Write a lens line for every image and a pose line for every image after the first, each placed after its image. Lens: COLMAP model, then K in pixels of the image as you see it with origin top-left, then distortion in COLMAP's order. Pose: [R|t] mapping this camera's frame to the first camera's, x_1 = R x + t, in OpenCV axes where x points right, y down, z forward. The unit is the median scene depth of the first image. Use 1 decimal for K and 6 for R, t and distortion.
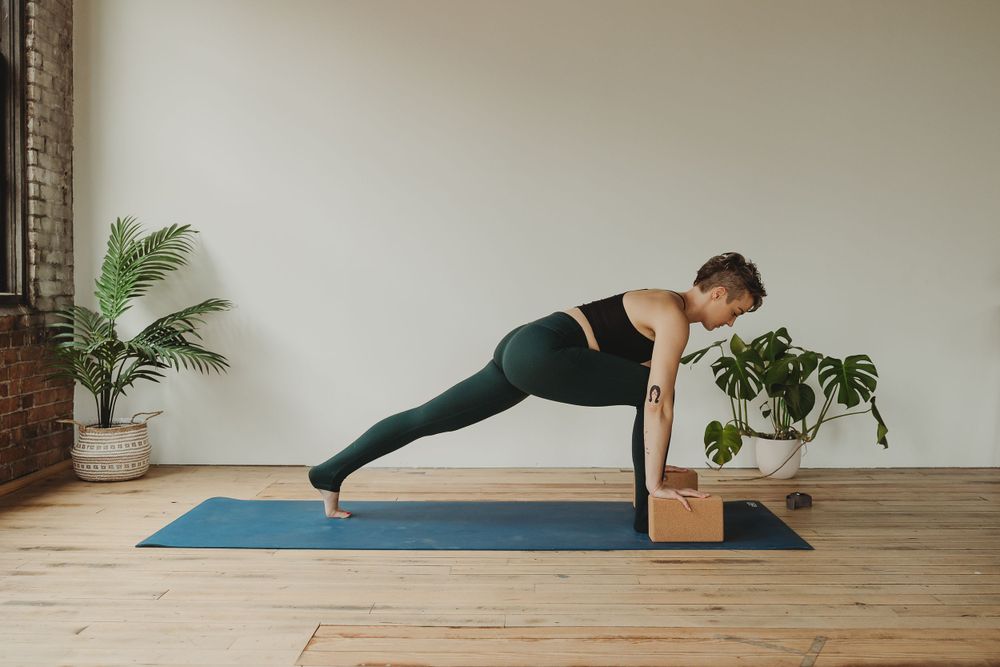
lens RADIAL K [[882.0, 0, 496.6], [0, 882.0, 313.0], [0, 0, 1]] dist [-0.014932, 0.019031]
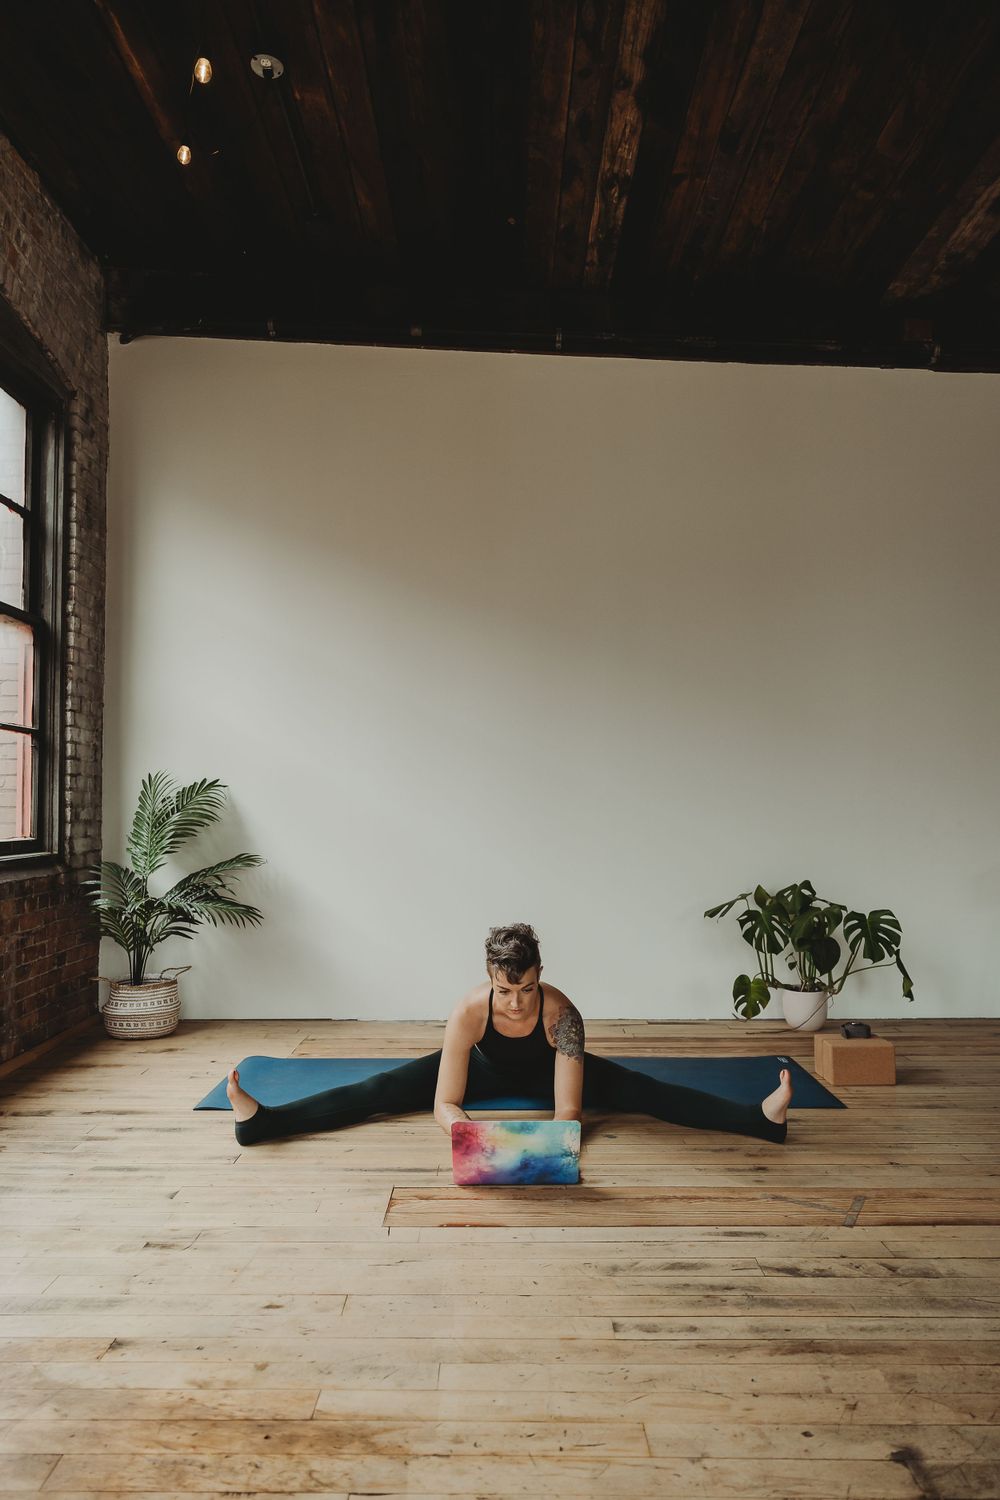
lens RADIAL K [[959.5, 0, 481.8], [0, 959.5, 765.0], [0, 0, 1]] dist [0.005749, -0.000623]
pose [[0.999974, -0.006724, 0.002519, -0.052092], [0.006873, 0.997889, -0.064579, -0.047527], [-0.002080, 0.064594, 0.997909, -0.115651]]
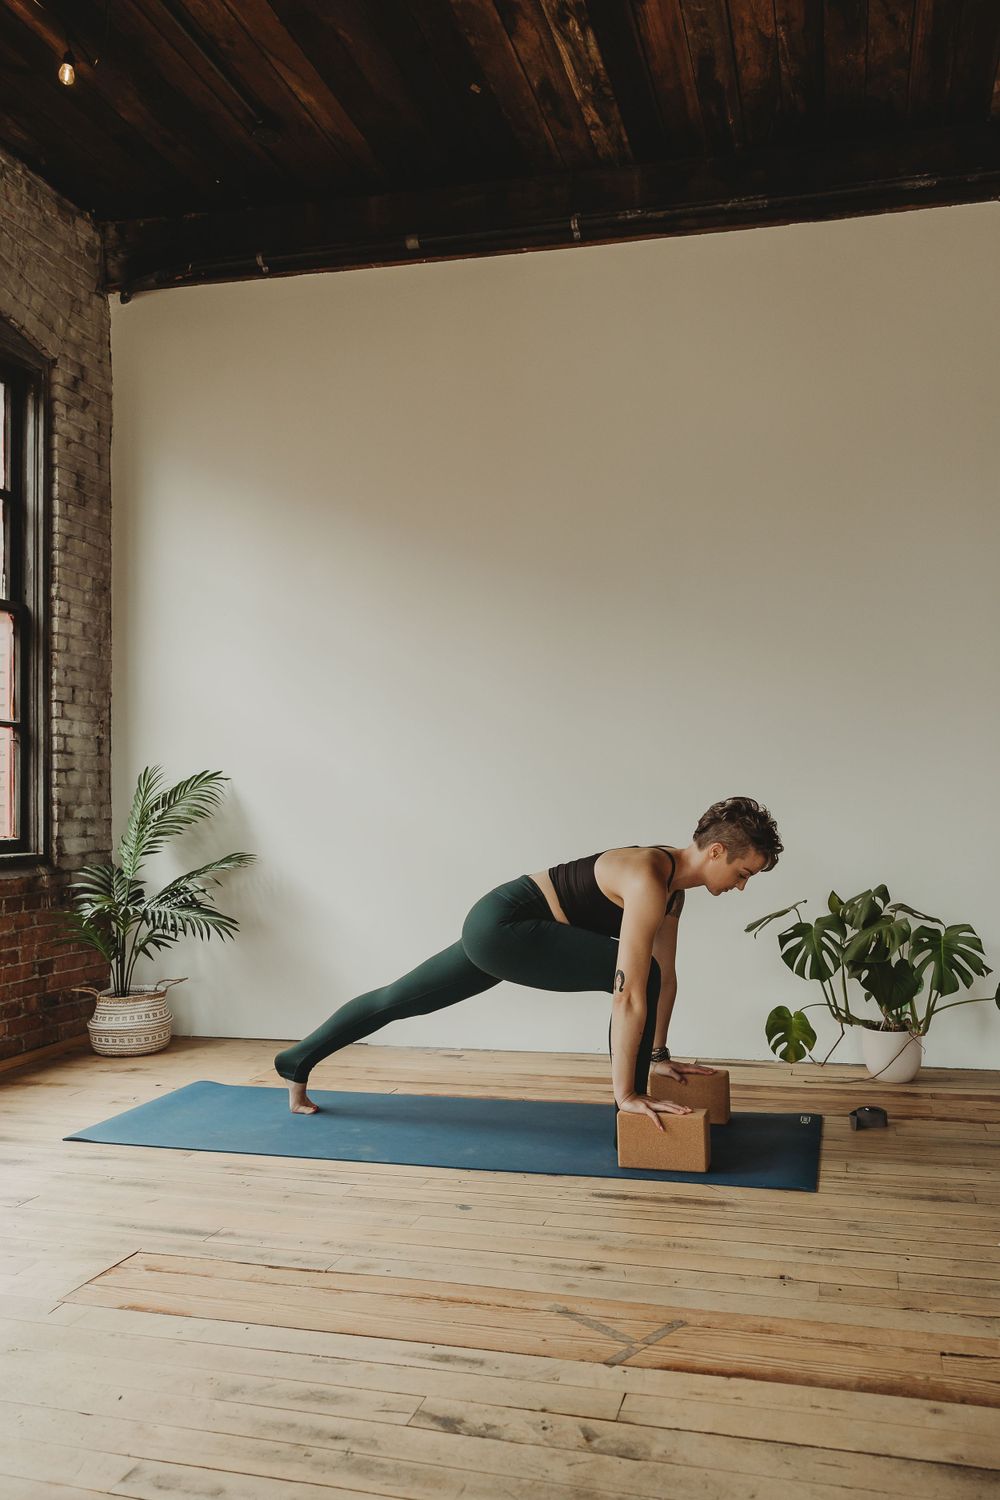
lens RADIAL K [[1057.0, 0, 539.9], [0, 1057.0, 763.1], [0, 0, 1]] dist [0.008807, -0.004727]
pose [[0.969050, -0.032874, -0.244666, 0.265725], [0.017659, 0.997786, -0.064123, -0.035926], [0.246232, 0.057817, 0.967485, 0.017941]]
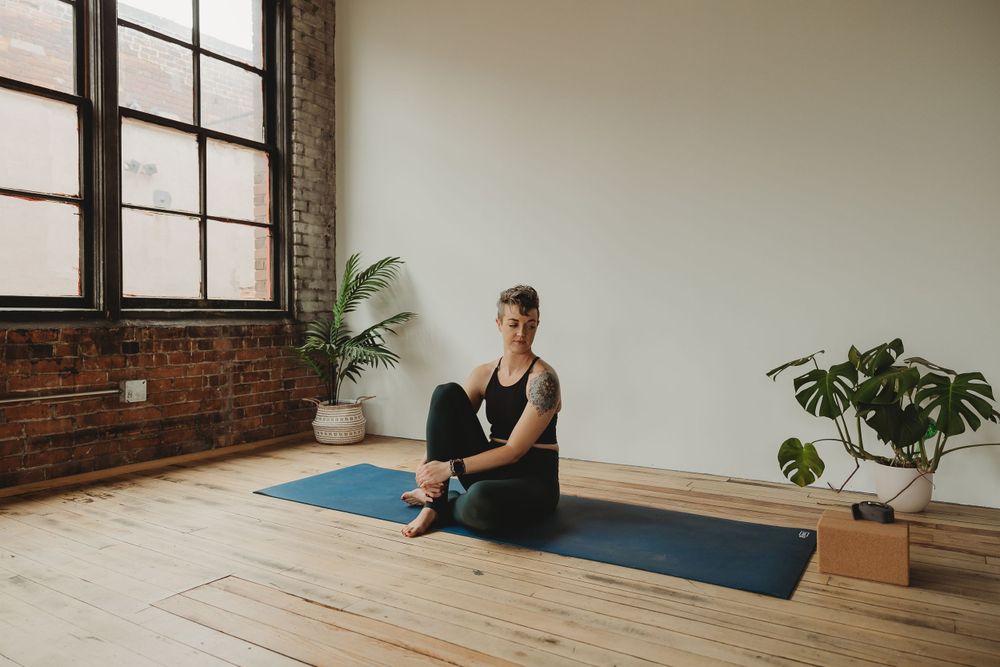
lens RADIAL K [[672.5, 0, 493.5], [0, 672.5, 327.4], [0, 0, 1]] dist [0.007792, -0.000094]
pose [[0.857609, 0.001691, -0.514300, 0.326848], [-0.003988, 0.999986, -0.003362, 0.009184], [0.514287, 0.004935, 0.857604, 0.219627]]
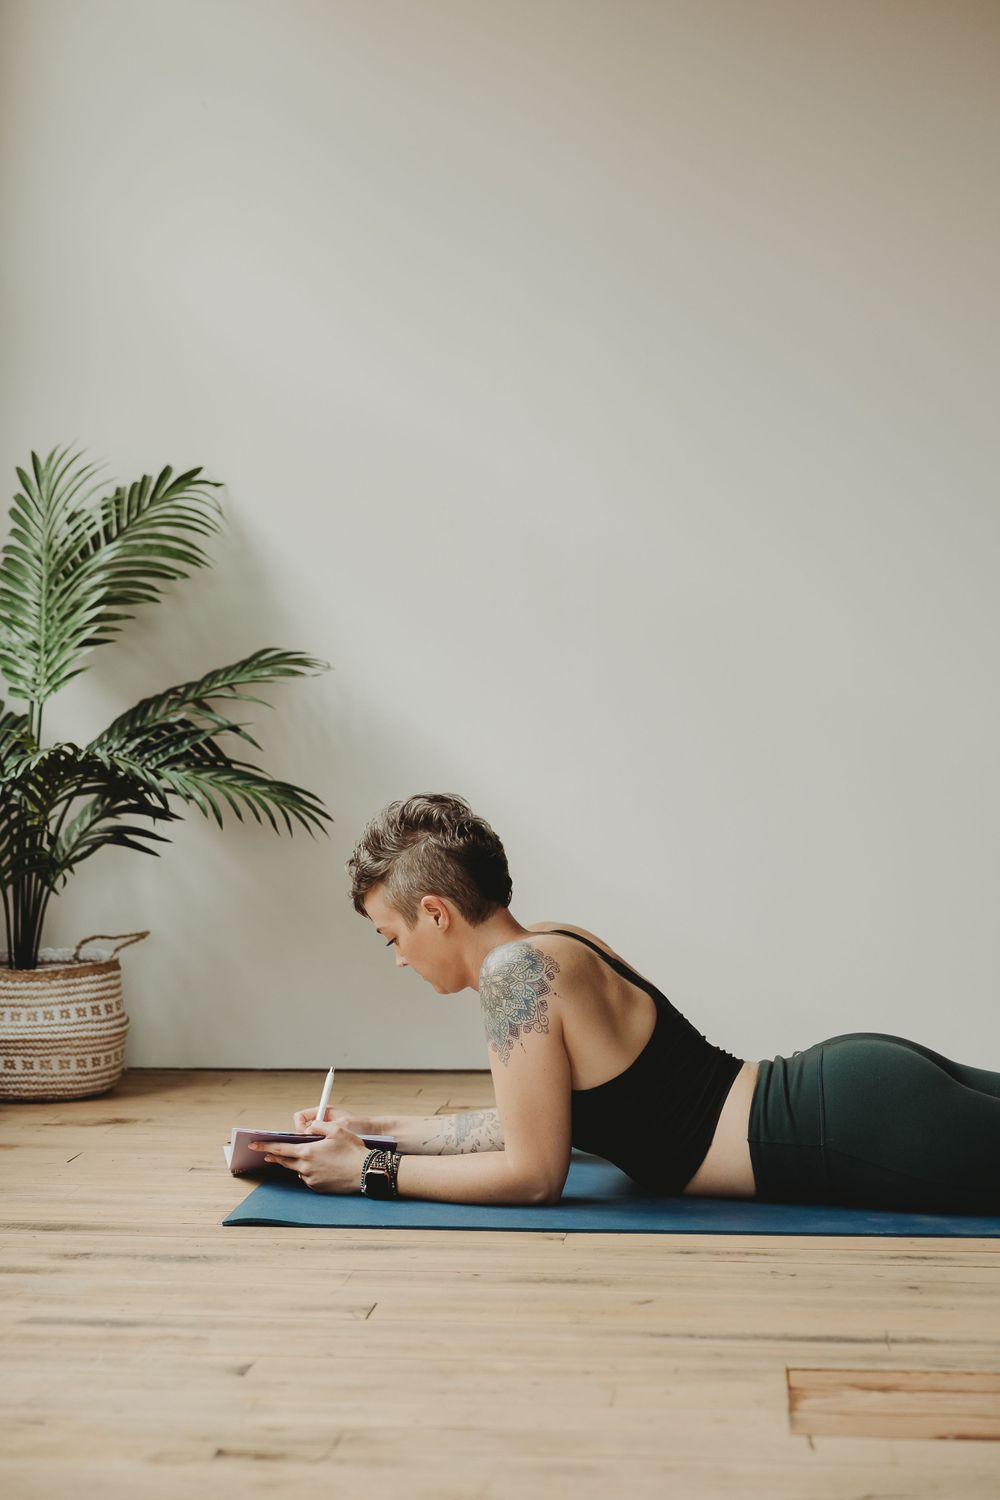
lens RADIAL K [[2477.0, 0, 460.8], [0, 2477.0, 711.7], [0, 0, 1]] dist [0.005222, 0.000000]
pose [[0.994982, -0.012450, -0.099274, -0.132043], [0.011344, 0.999867, -0.011694, 0.027793], [0.099407, 0.010509, 0.994991, -0.117645]]
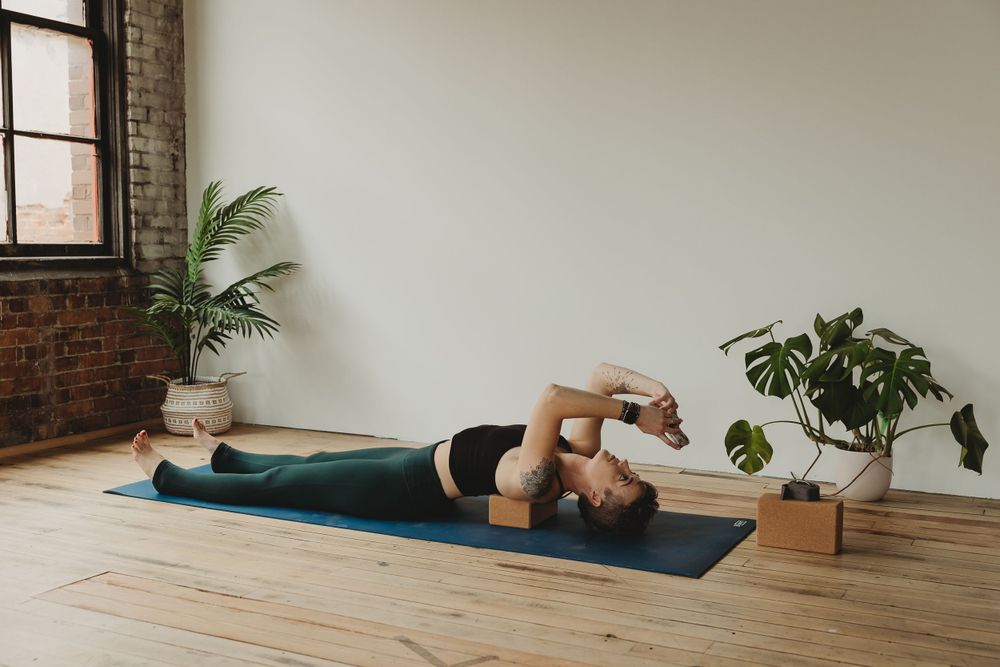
lens RADIAL K [[1063.3, 0, 510.3], [0, 1063.3, 340.9], [0, 0, 1]] dist [-0.000008, 0.000000]
pose [[0.903678, 0.041830, -0.426165, 0.450469], [-0.012126, 0.997318, 0.072179, -0.018903], [0.428041, -0.060059, 0.901761, 0.020853]]
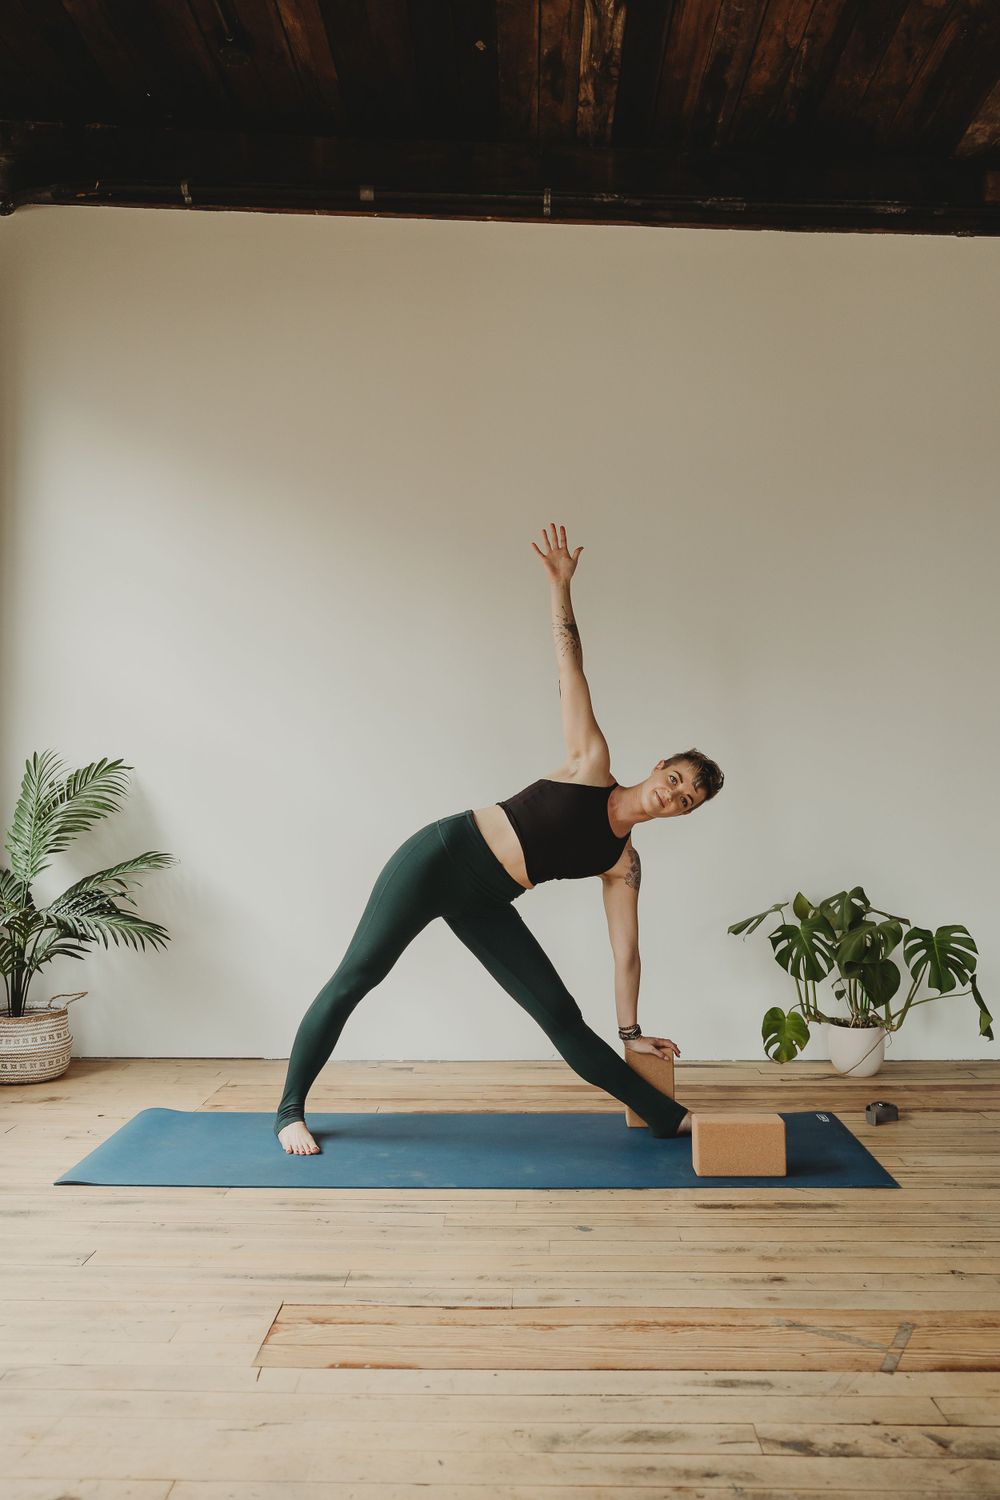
lens RADIAL K [[1113.8, 0, 485.0], [0, 1113.8, 759.0], [0, 0, 1]] dist [-0.017751, 0.018958]
pose [[0.999846, -0.007761, -0.015723, 0.002453], [0.006982, 0.998772, -0.049055, -0.052540], [0.016084, 0.048937, 0.998672, -0.021037]]
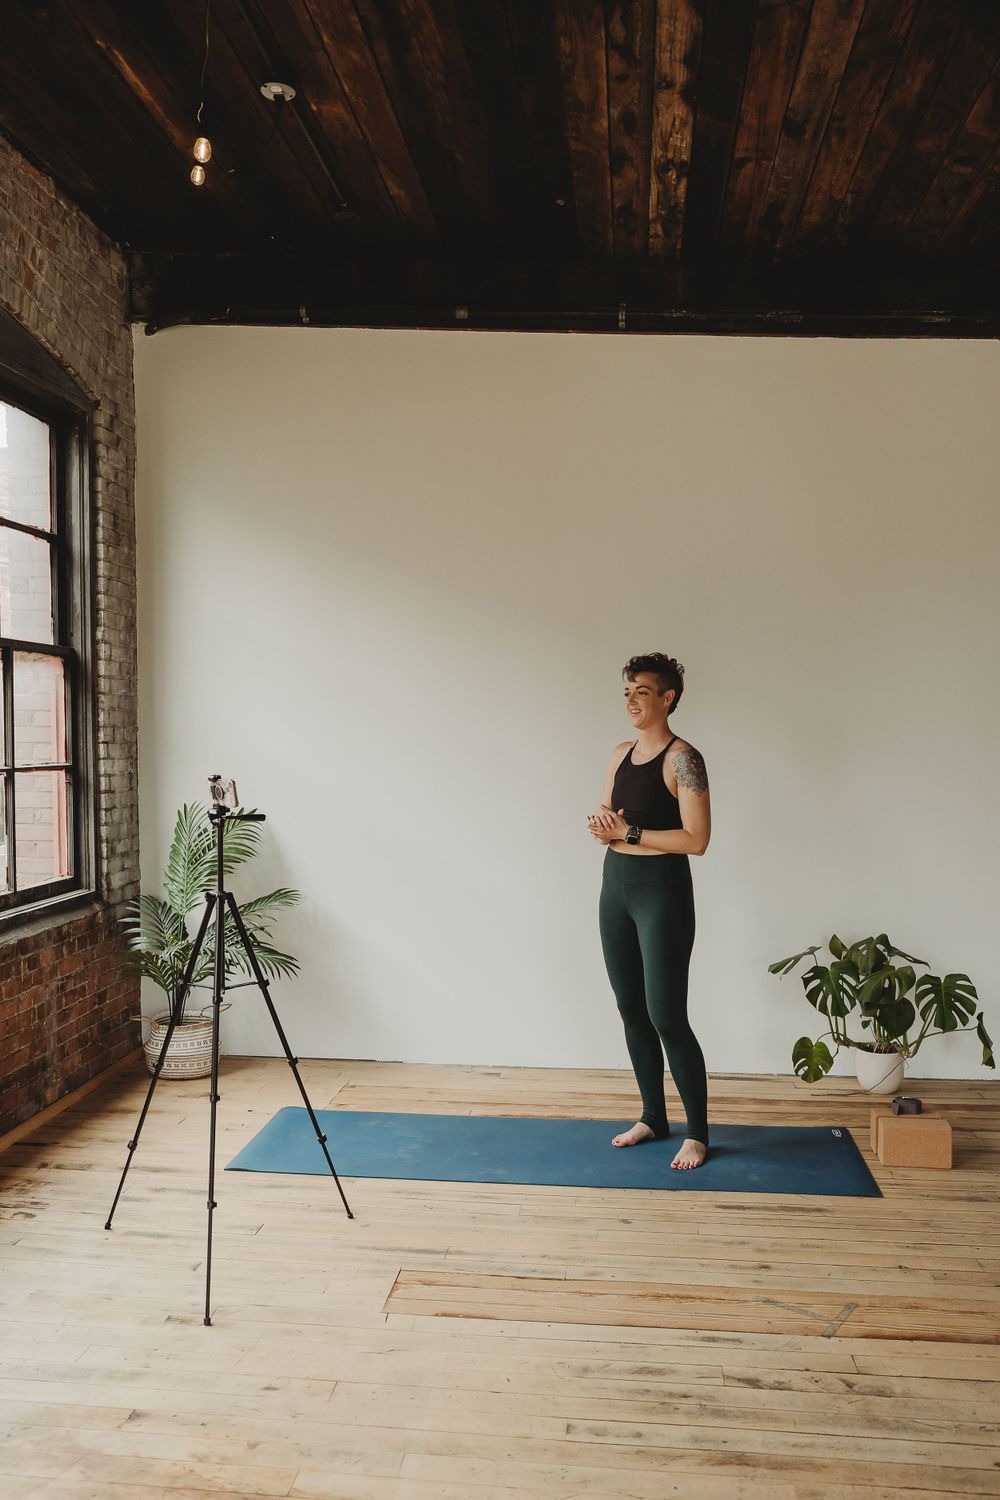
lens RADIAL K [[1150.7, 0, 485.5], [0, 1150.7, 794.5], [0, 0, 1]] dist [-0.024368, 0.022601]
pose [[0.994761, 0.001625, -0.102219, 0.031415], [0.001225, 0.999612, 0.027809, -0.165121], [0.102224, -0.027789, 0.994373, -0.241716]]
